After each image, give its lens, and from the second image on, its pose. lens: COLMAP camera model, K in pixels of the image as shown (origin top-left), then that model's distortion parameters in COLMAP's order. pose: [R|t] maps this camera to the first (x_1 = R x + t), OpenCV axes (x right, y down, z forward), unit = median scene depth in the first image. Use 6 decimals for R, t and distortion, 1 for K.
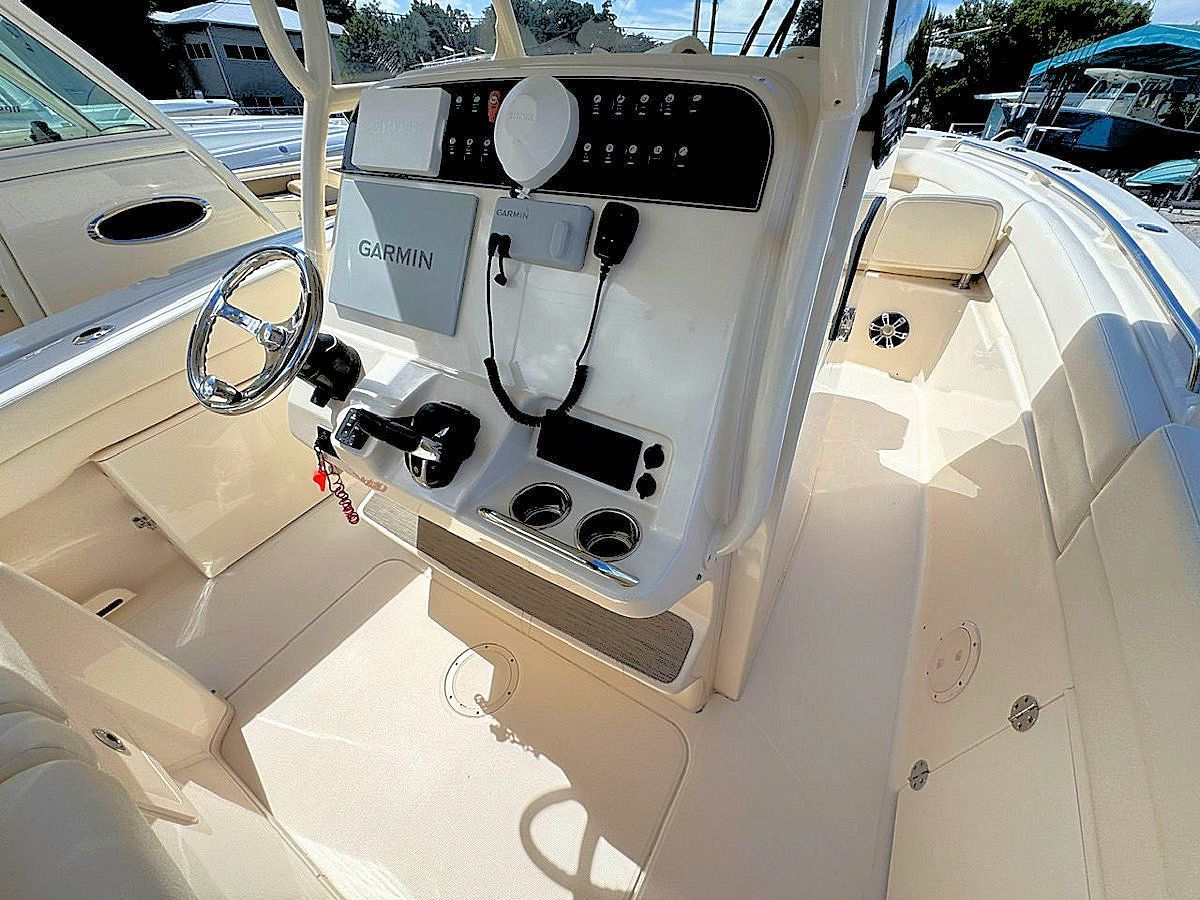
lens RADIAL K [[483.4, 0, 600.0], [0, 483.4, 450.0], [0, 0, 1]] dist [-0.003320, 0.000314]
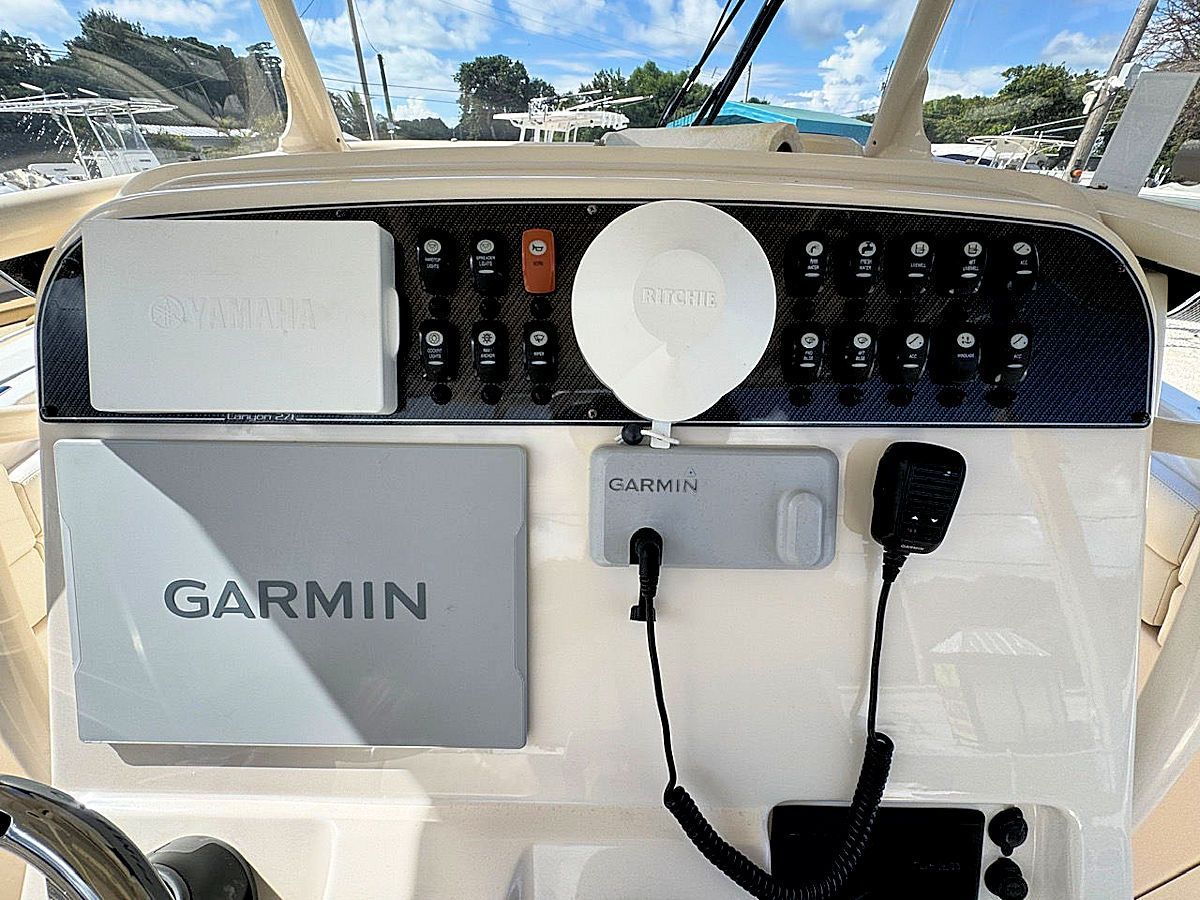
lens RADIAL K [[483.4, 0, 600.0], [0, 483.4, 450.0], [0, 0, 1]] dist [-0.003320, 0.000314]
pose [[0.859324, -0.264932, 0.437463, -0.411318], [0.295629, 0.955300, -0.002175, -0.527561], [-0.417332, 0.131196, 0.899234, 0.598490]]
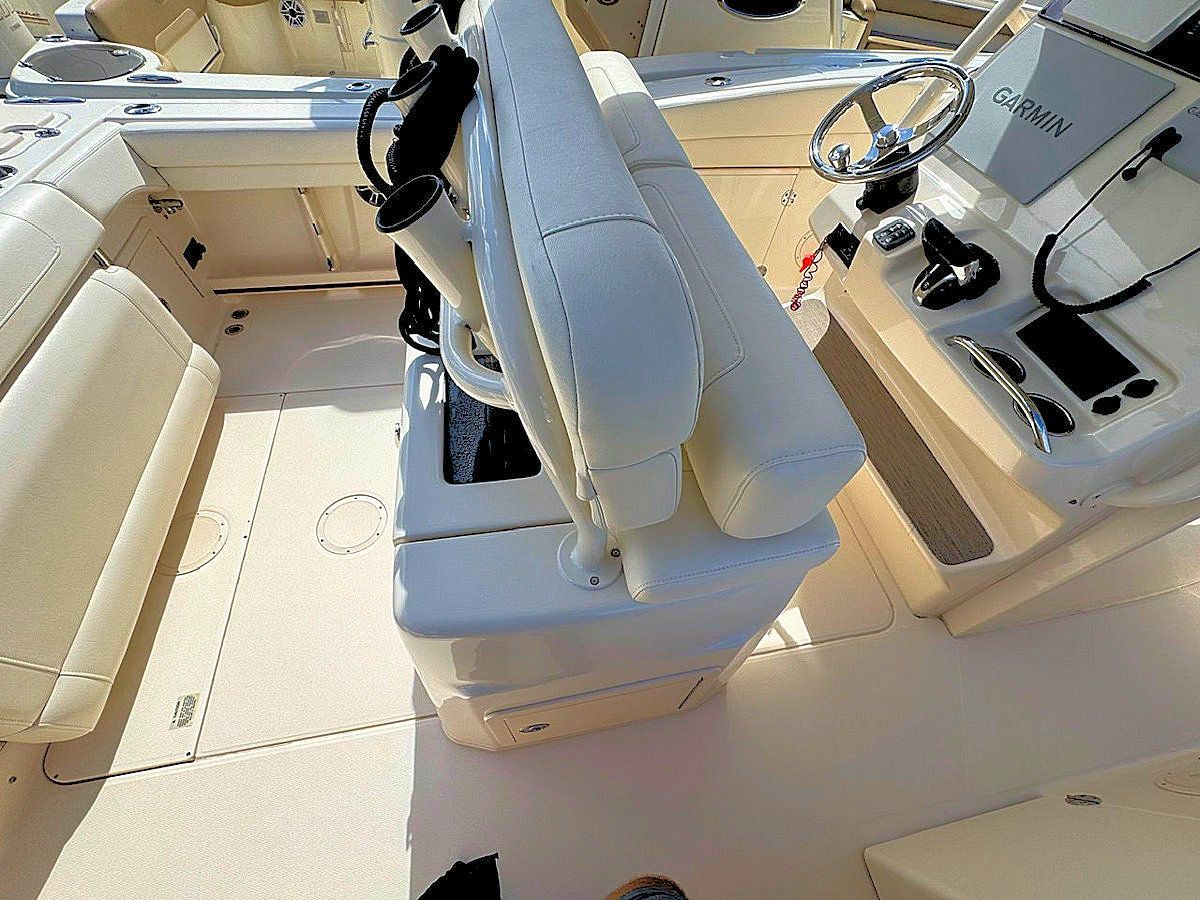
lens RADIAL K [[483.4, 0, 600.0], [0, 483.4, 450.0], [0, 0, 1]] dist [-0.003320, 0.000314]
pose [[0.660701, 0.656152, -0.364608, -0.194536], [-0.560282, 0.754314, 0.342190, 0.404729], [0.499557, -0.021802, 0.866006, -0.524839]]
